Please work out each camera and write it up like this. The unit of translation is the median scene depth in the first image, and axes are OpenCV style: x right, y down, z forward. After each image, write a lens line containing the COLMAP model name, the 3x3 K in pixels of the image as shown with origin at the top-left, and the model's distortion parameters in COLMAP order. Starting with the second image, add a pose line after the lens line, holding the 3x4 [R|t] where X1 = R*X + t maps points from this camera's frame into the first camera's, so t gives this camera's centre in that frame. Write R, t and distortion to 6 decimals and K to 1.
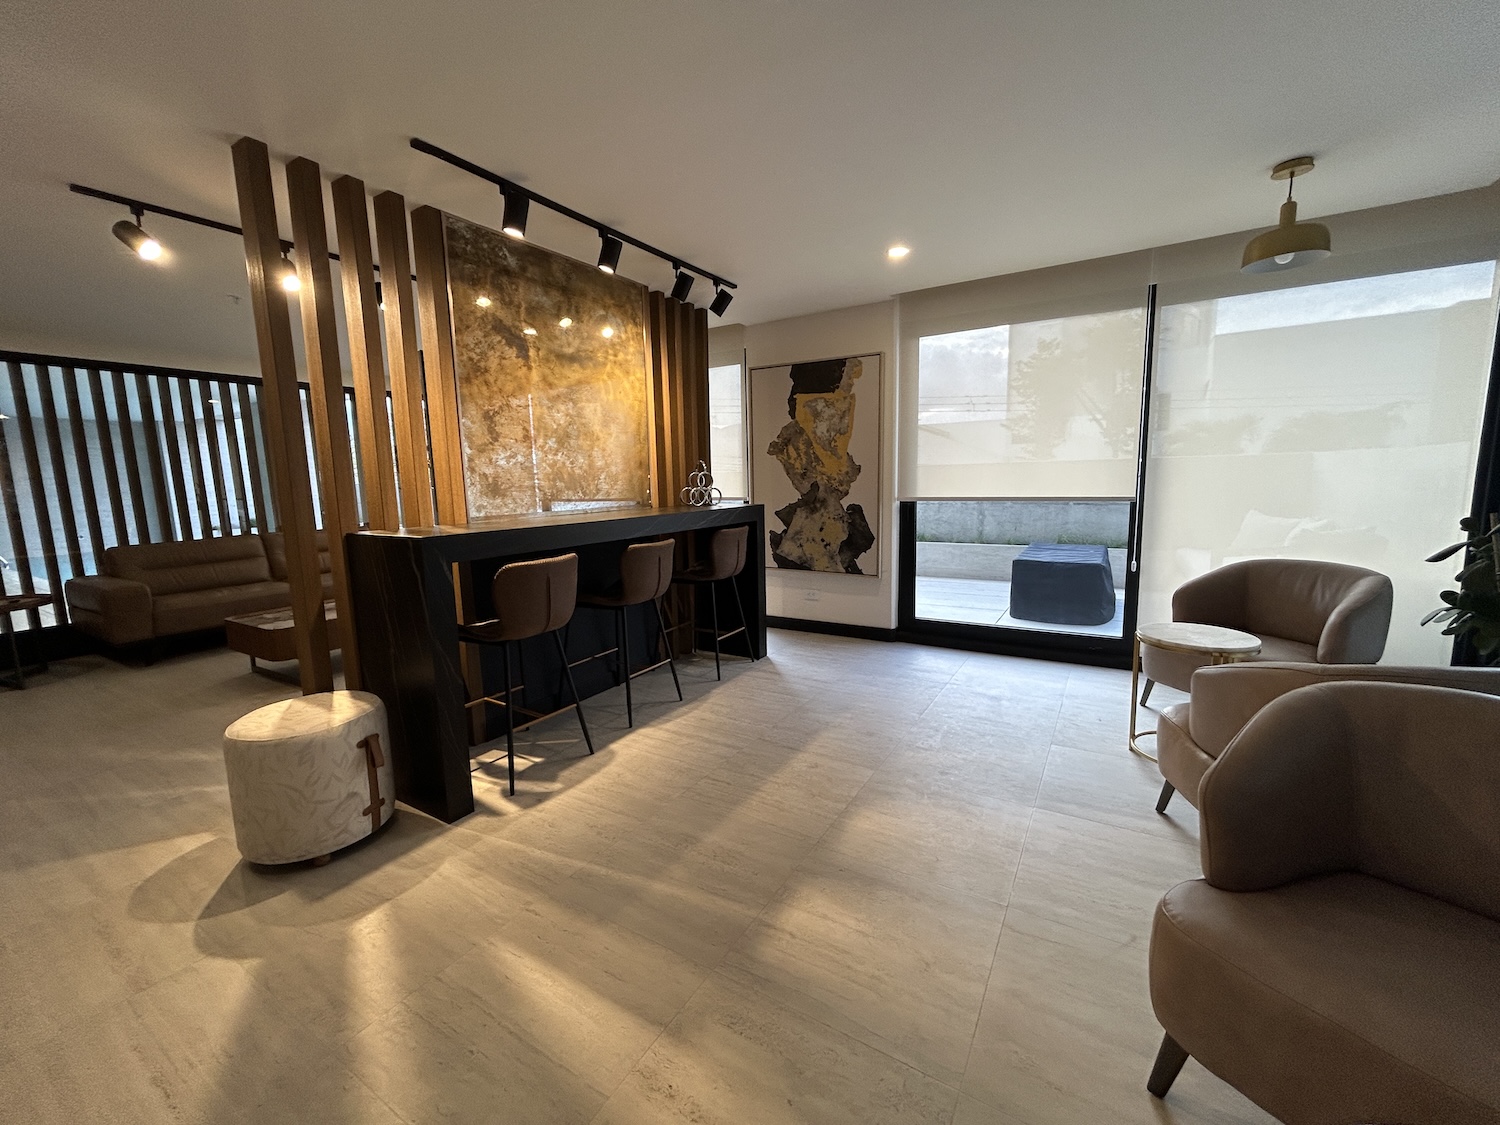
lens RADIAL K [[607.3, 0, 750.6], [0, 607.3, 565.8], [0, 0, 1]] dist [-0.002899, 0.000185]
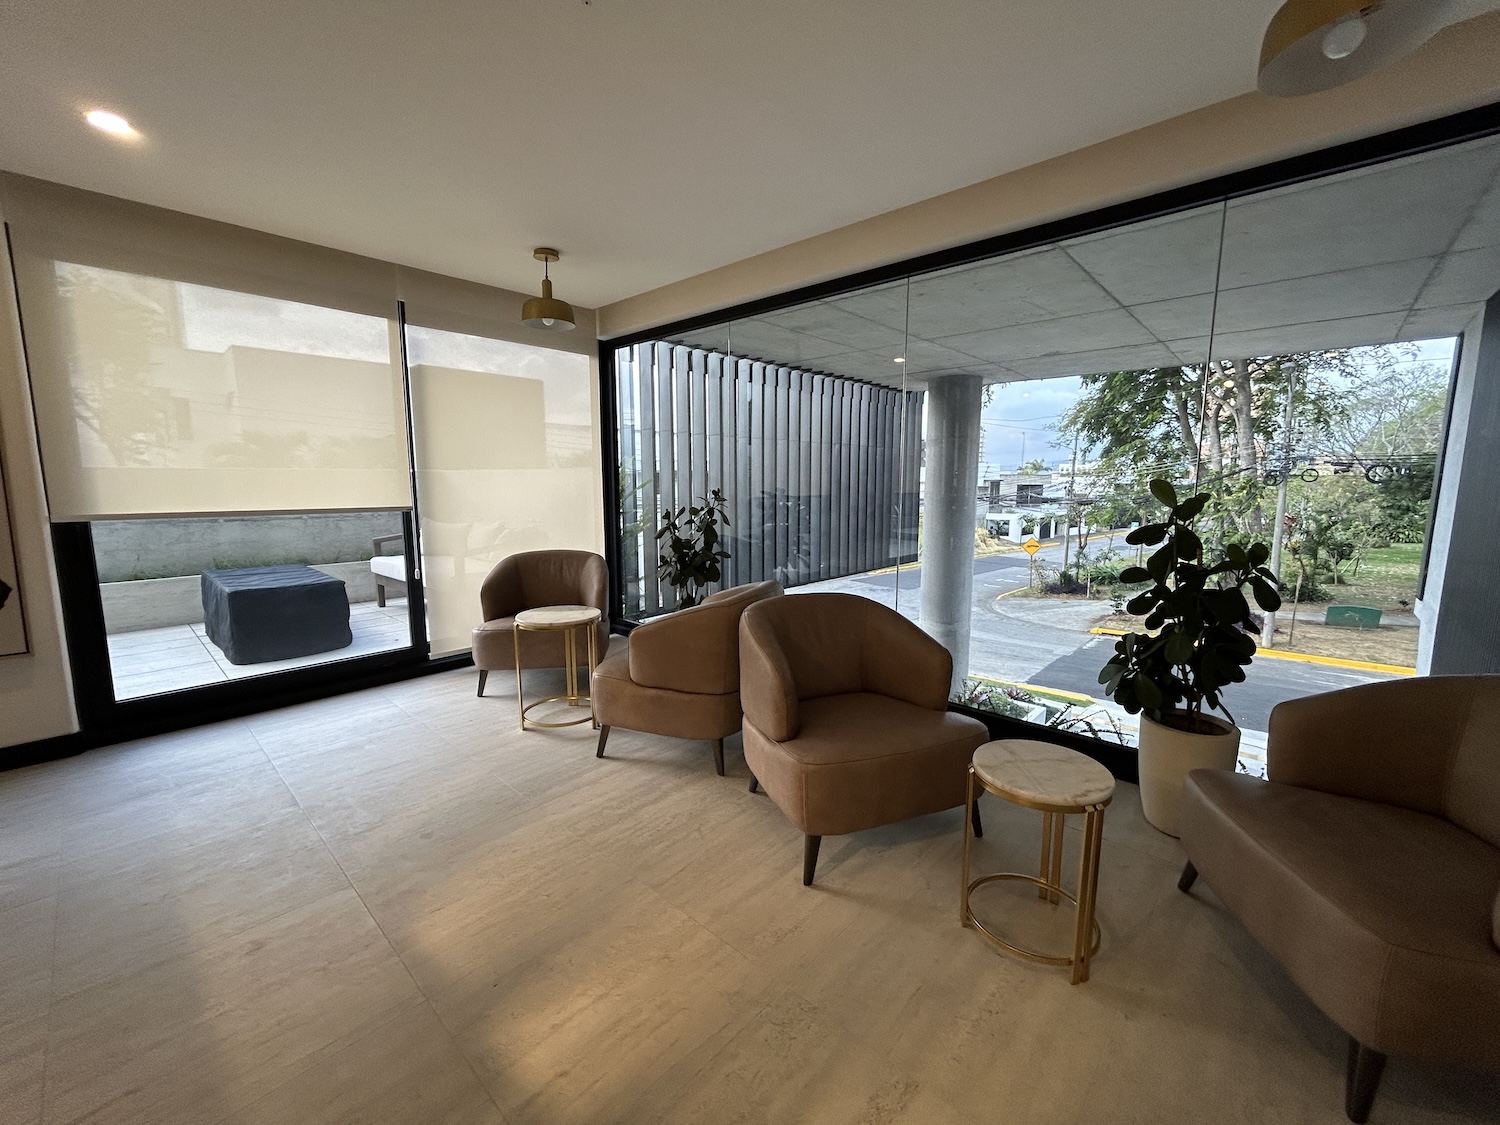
lens RADIAL K [[607.3, 0, 748.1], [0, 607.3, 559.4], [0, 0, 1]] dist [-0.002899, 0.000185]
pose [[0.195140, -0.103777, 0.975270, -0.268619], [0.139154, 0.987256, 0.077210, -0.026081], [-0.970854, 0.120646, 0.207094, 0.258710]]
